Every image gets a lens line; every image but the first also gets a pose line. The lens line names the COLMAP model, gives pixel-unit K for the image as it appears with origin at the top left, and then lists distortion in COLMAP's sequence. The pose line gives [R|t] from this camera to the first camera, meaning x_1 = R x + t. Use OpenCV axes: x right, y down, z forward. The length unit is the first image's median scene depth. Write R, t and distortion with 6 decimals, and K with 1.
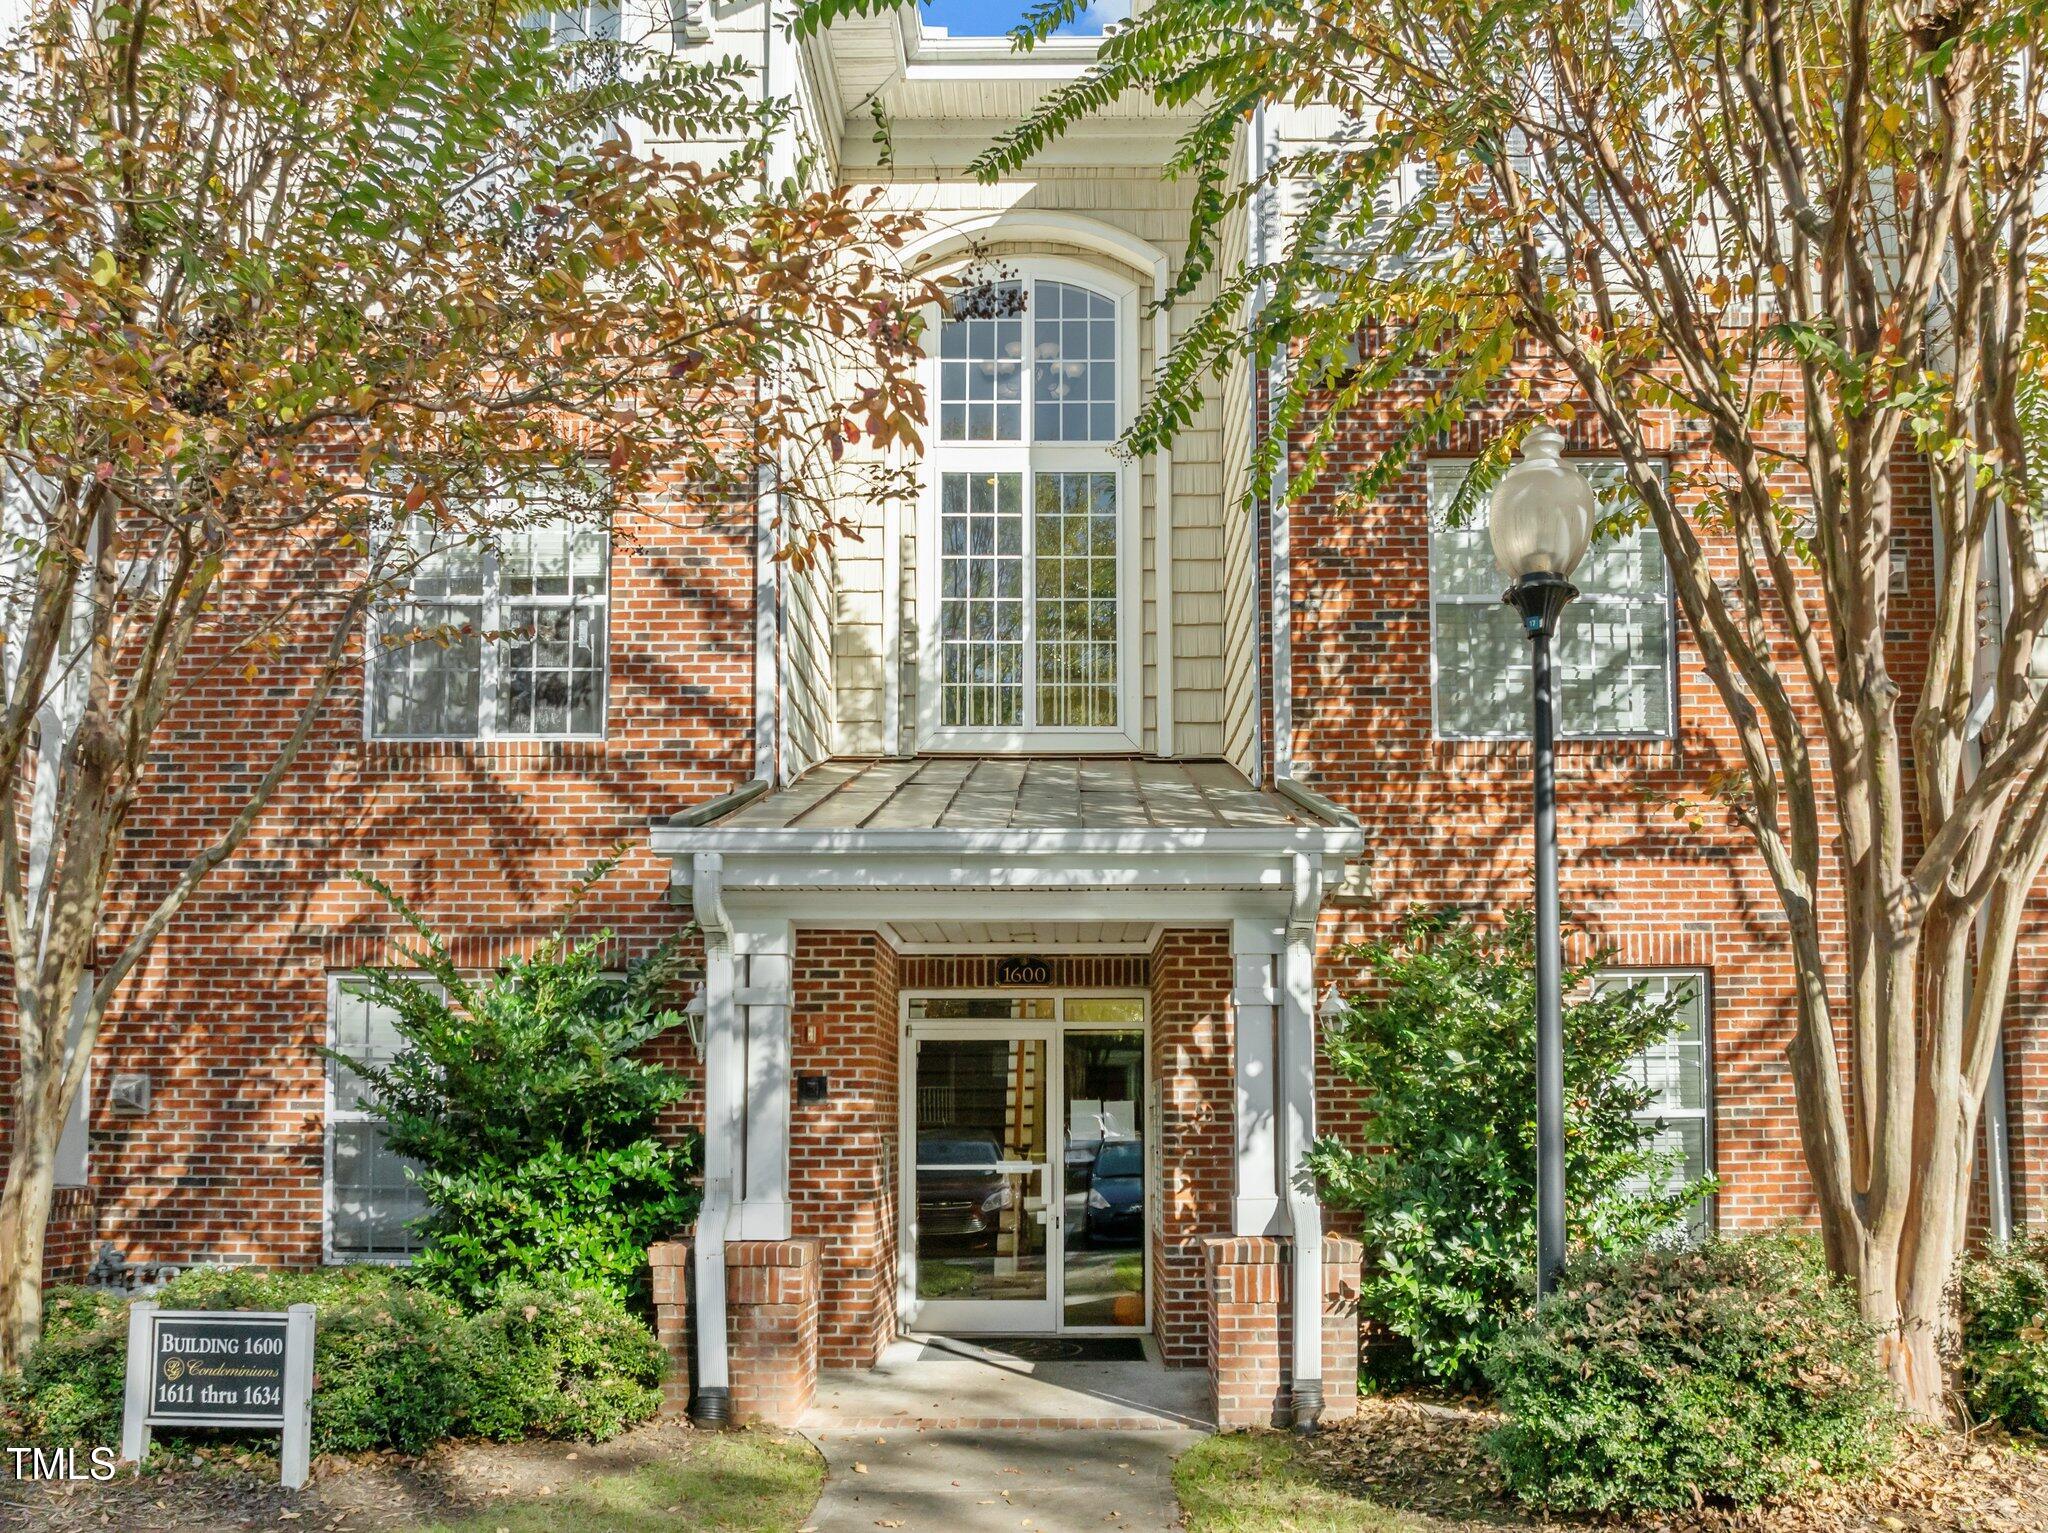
lens RADIAL K [[2531.4, 0, 1101.9], [0, 2531.4, 780.9], [0, 0, 1]] dist [0.003724, 0.000000]
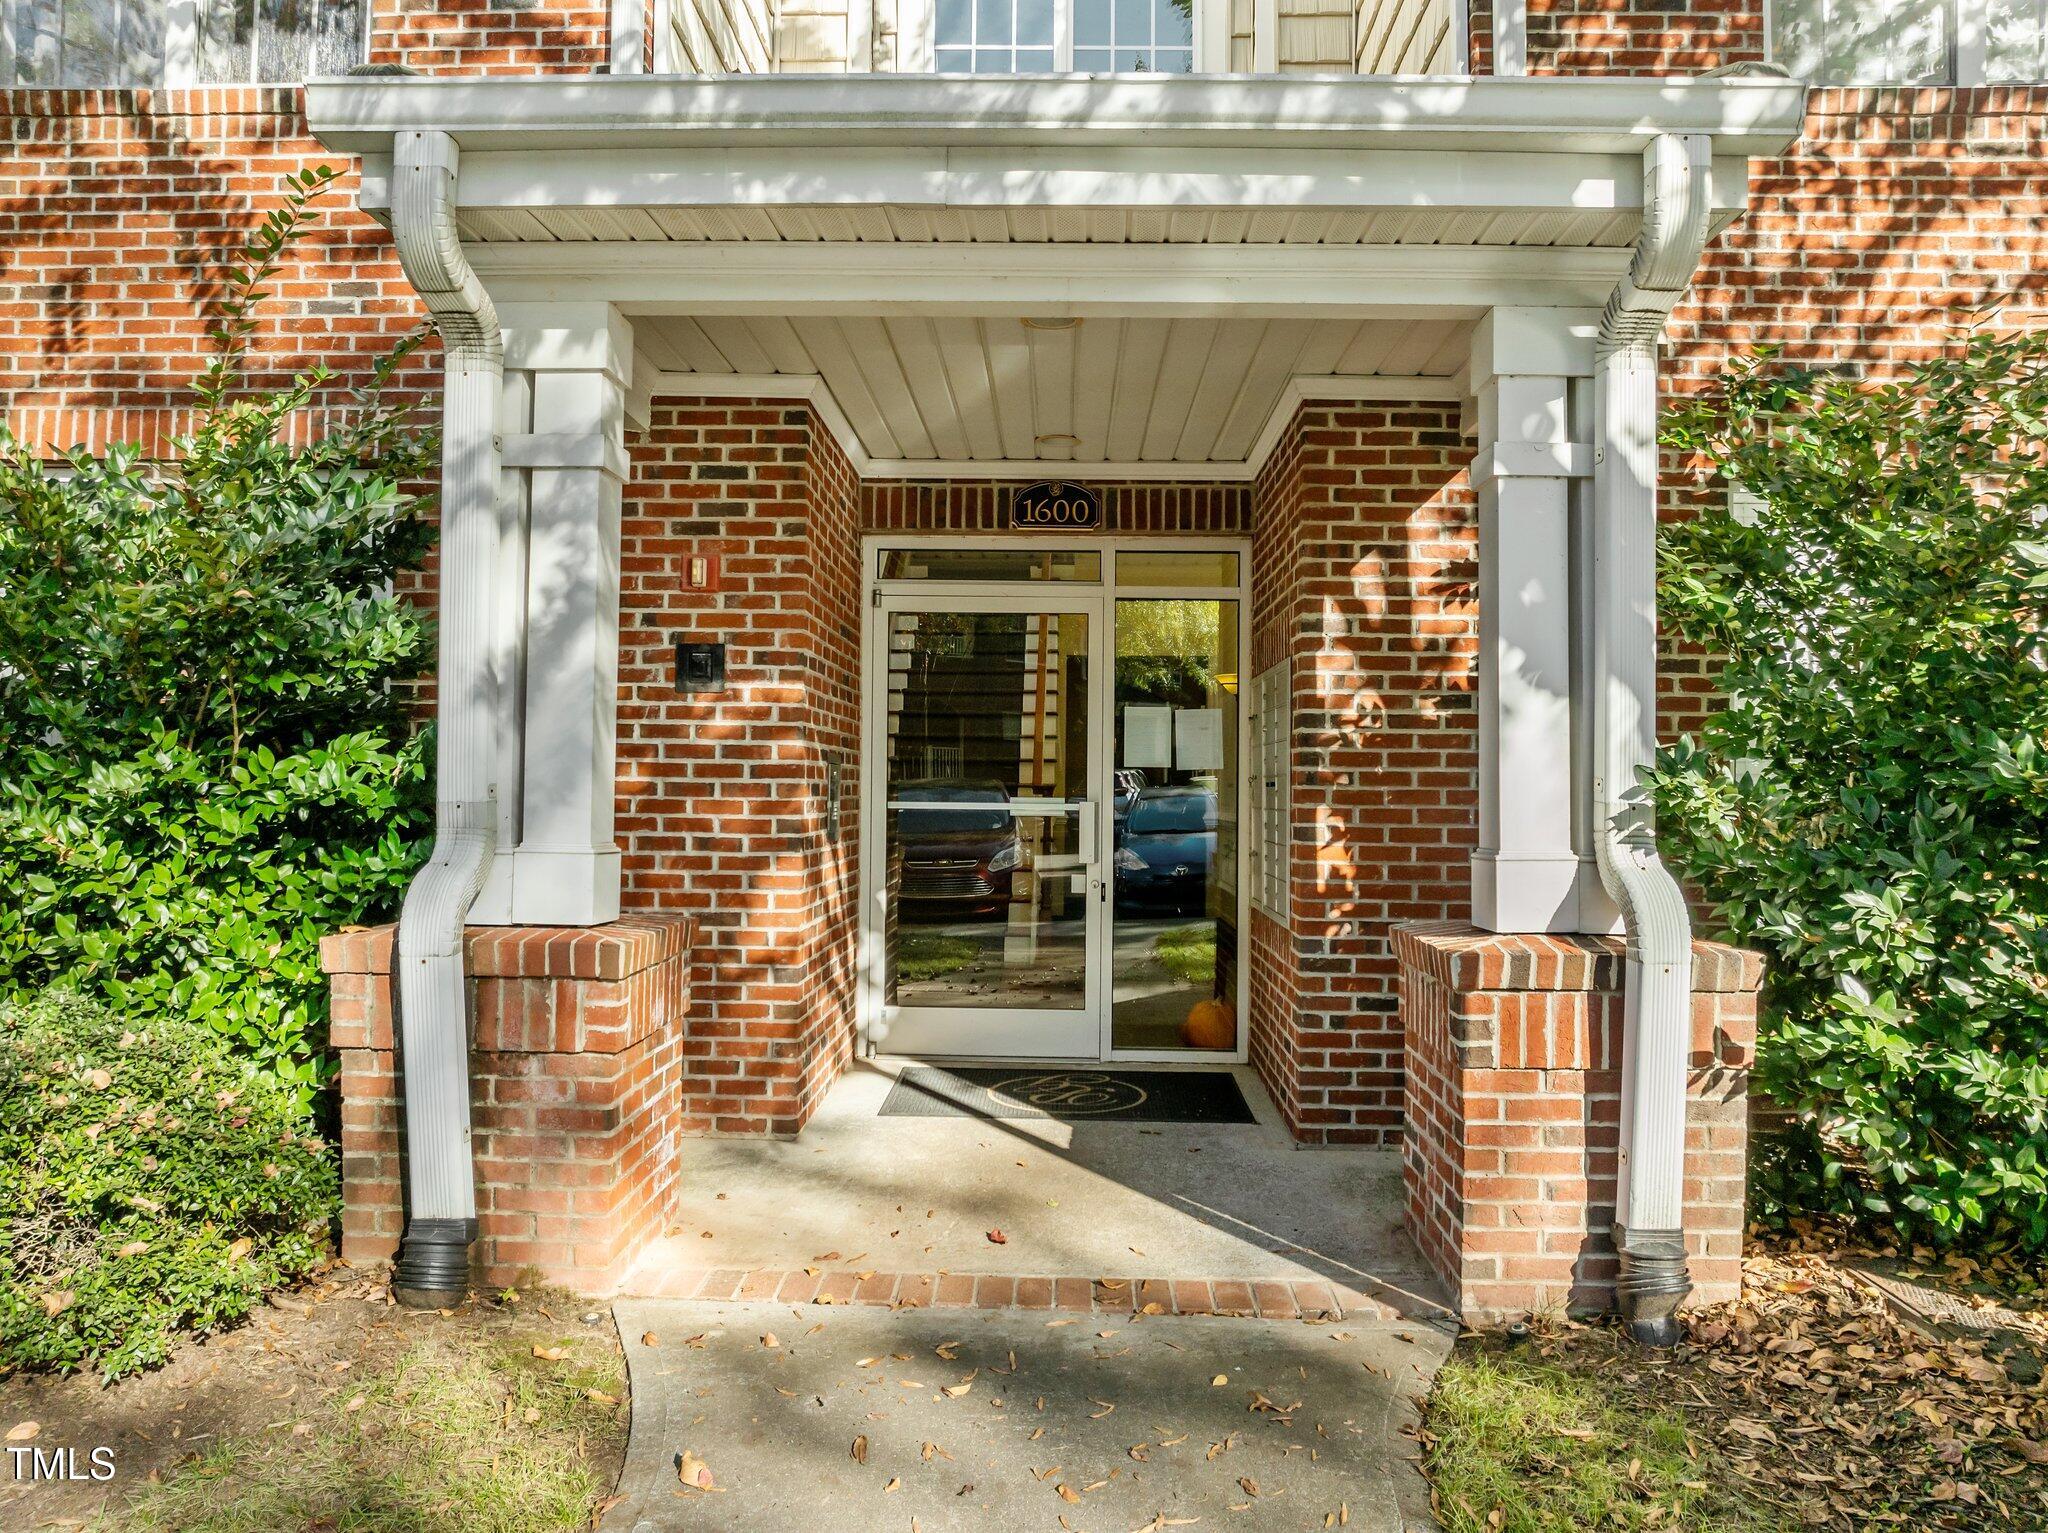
lens RADIAL K [[1431.2, 0, 1022.9], [0, 1431.2, 766.8], [0, 0, 1]] dist [0.002122, -0.004007]
pose [[0.999582, 0.013366, -0.025635, -0.031680], [-0.010795, 0.995134, 0.097936, 0.116168], [0.026819, -0.097619, 0.994862, 0.693471]]
